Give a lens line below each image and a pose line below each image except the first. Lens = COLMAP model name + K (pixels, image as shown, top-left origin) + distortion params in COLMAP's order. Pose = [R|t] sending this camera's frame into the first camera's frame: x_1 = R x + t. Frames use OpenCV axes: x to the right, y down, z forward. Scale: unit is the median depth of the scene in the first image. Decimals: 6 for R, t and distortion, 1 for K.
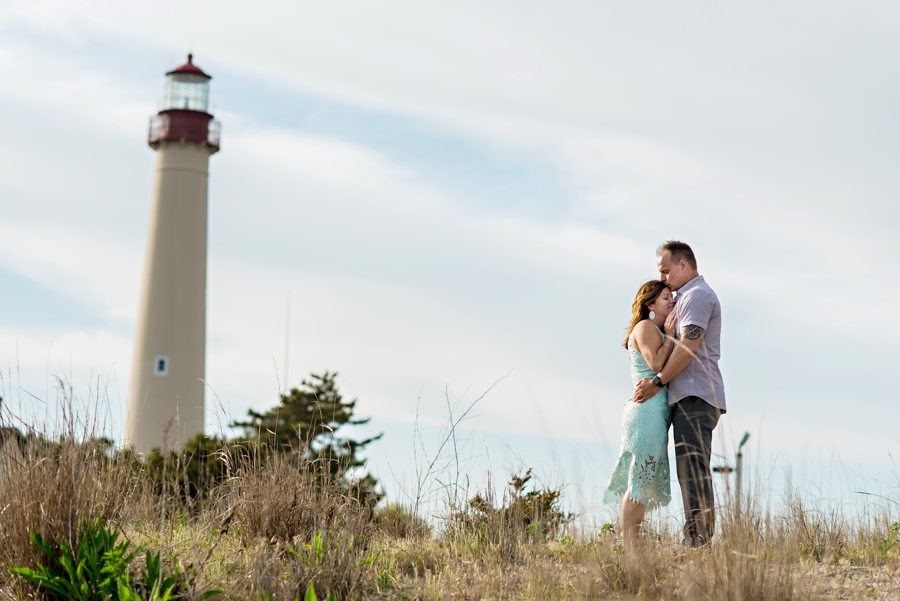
lens RADIAL K [[2126.5, 0, 450.0], [0, 2126.5, 300.5], [0, 0, 1]] dist [-0.052759, -0.547499]
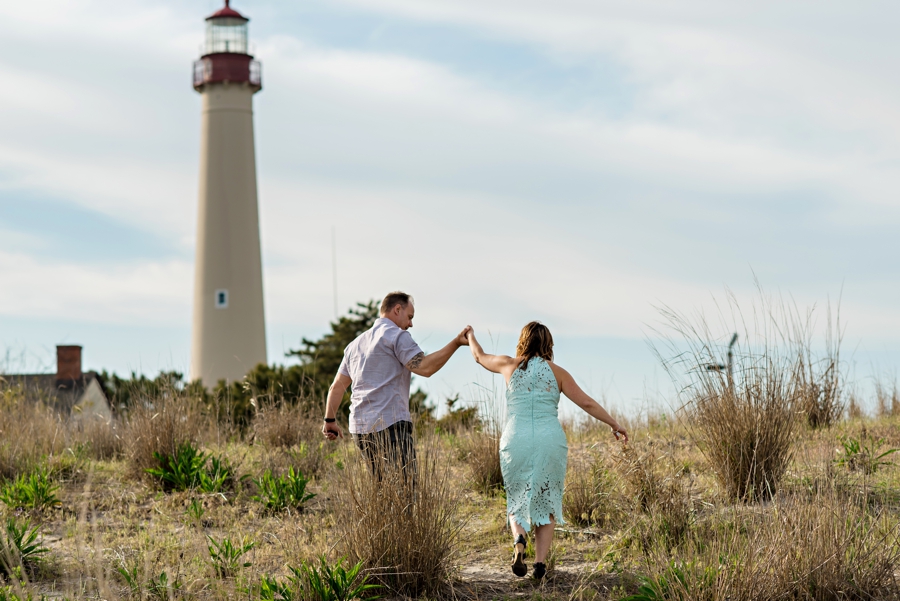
lens RADIAL K [[2289.3, 0, 450.0], [0, 2289.3, 300.5], [0, 0, 1]] dist [-0.027203, 0.061216]
pose [[0.997009, -0.067660, -0.037359, 0.025983], [0.069346, 0.996539, 0.045844, -0.016995], [0.034128, -0.048298, 0.998250, -0.173167]]
